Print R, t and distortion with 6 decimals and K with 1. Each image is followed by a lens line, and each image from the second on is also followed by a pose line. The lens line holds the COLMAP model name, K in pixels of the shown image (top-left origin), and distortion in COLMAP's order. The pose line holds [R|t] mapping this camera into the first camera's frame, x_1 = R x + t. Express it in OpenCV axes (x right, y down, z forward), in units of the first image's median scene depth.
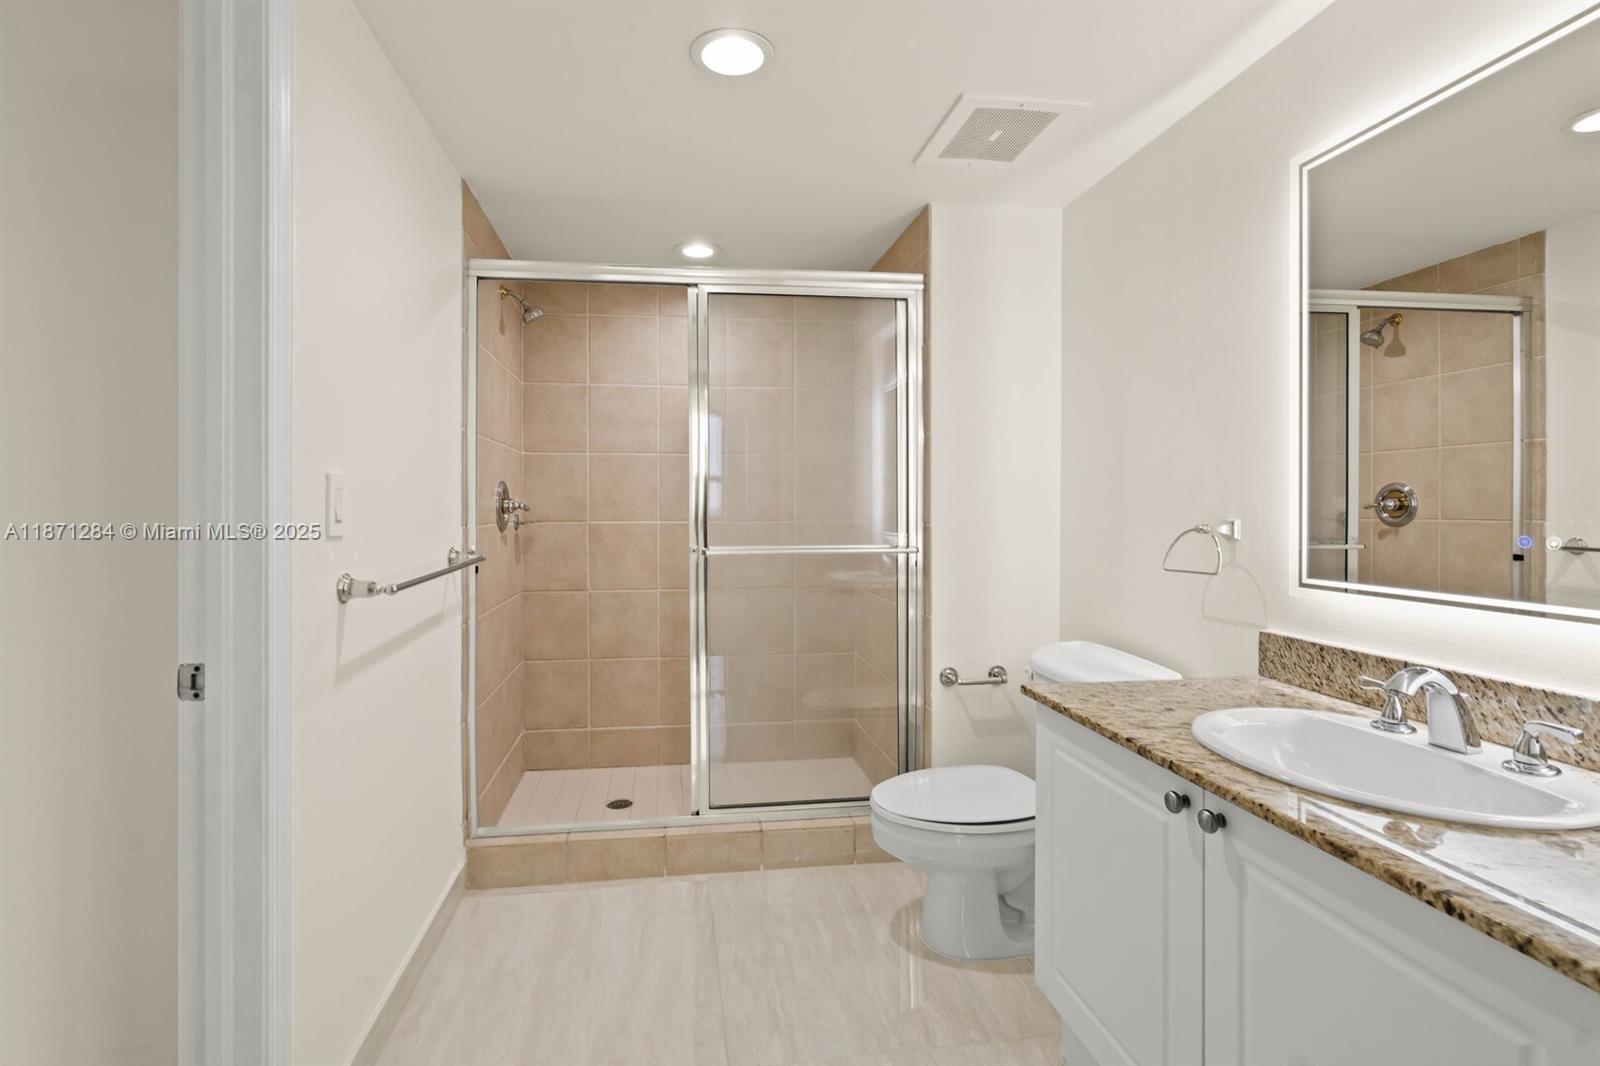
lens RADIAL K [[759.9, 0, 767.5], [0, 759.9, 533.2], [0, 0, 1]] dist [-0.000782, 0.000104]
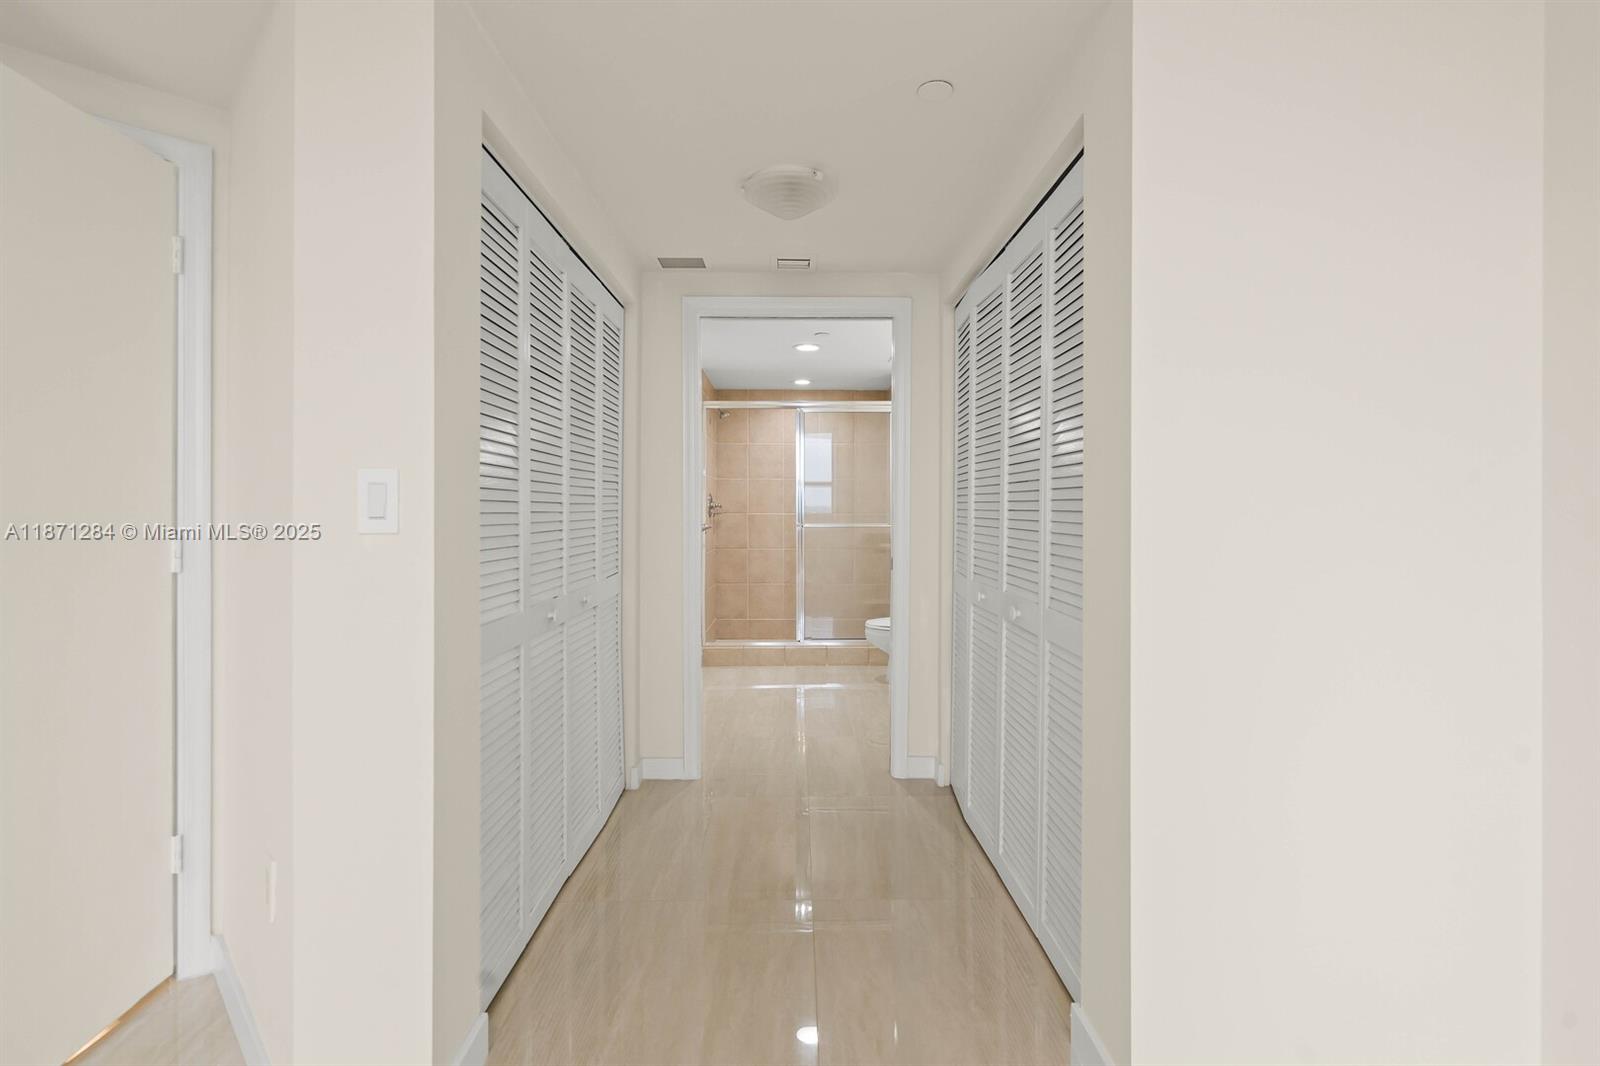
lens RADIAL K [[733.9, 0, 800.0], [0, 733.9, 533.0], [0, 0, 1]] dist [-0.001359, 0.000578]
pose [[0.991685, 0.002383, -0.128666, 0.161208], [-0.001876, 0.999990, 0.004058, 0.031768], [0.128674, -0.003783, 0.991680, -0.982134]]
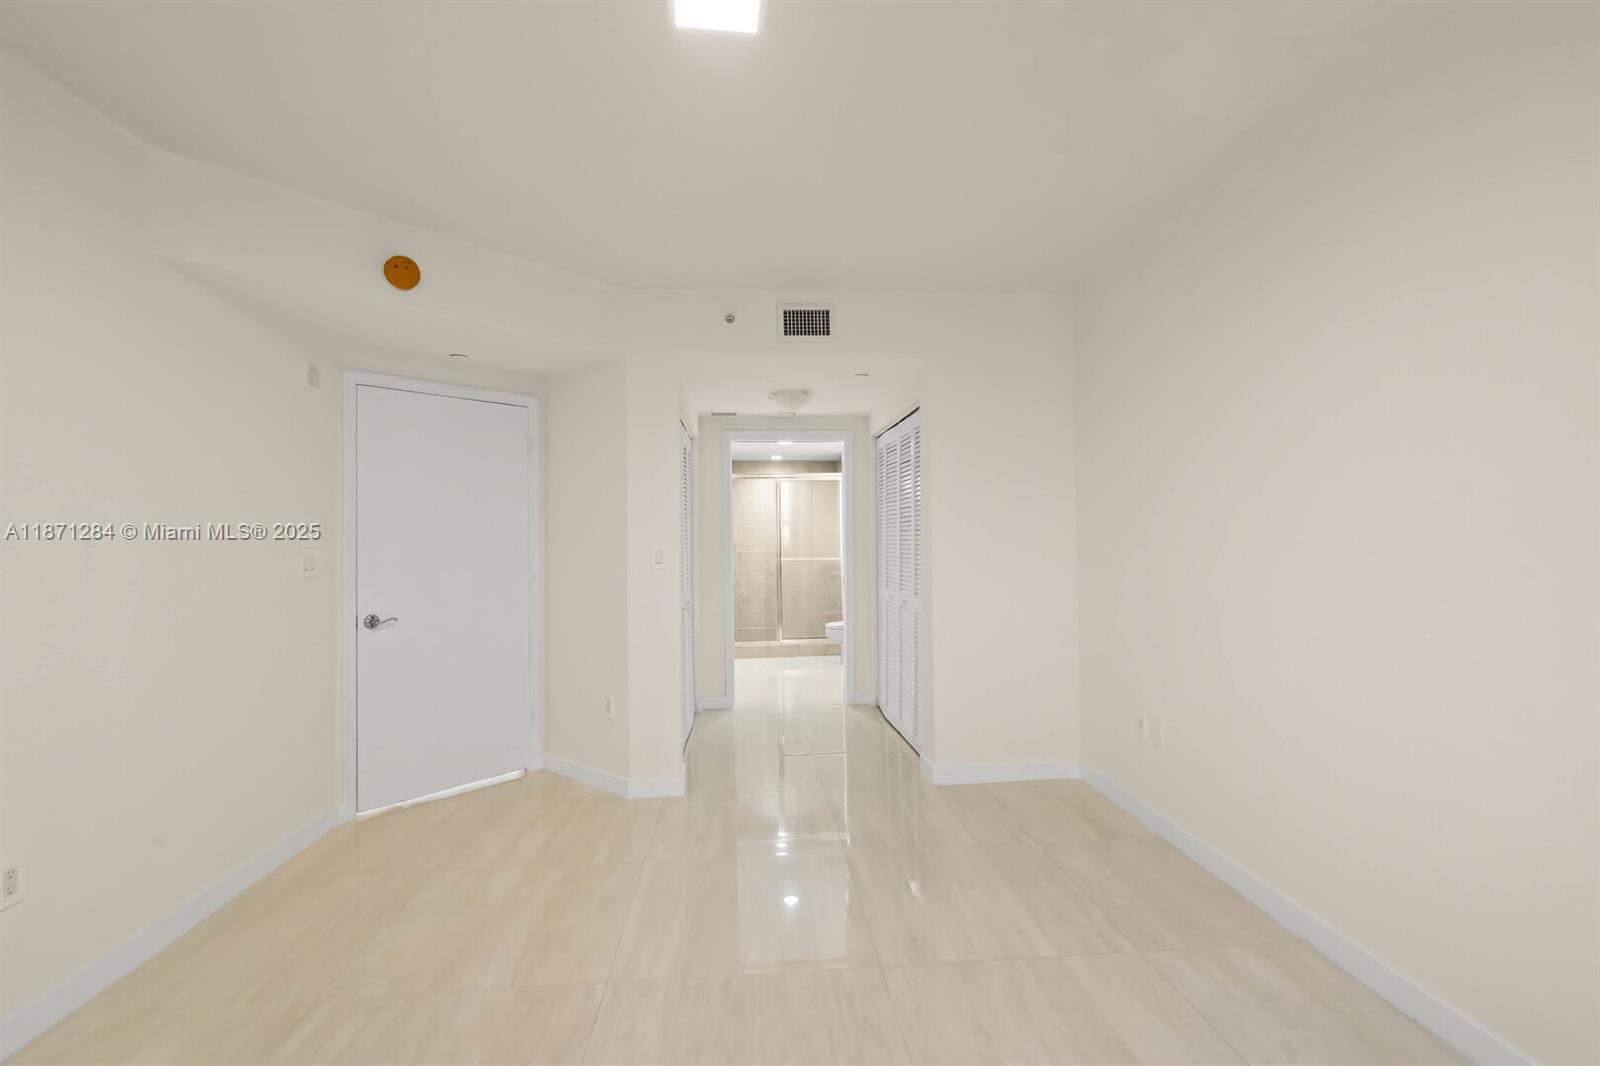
lens RADIAL K [[733.9, 0, 800.0], [0, 733.9, 533.0], [0, 0, 1]] dist [-0.001359, 0.000578]
pose [[0.998258, -0.012198, -0.057718, 0.156561], [0.010018, 0.999231, -0.037917, 0.024810], [0.058136, 0.037273, 0.997613, -1.803017]]
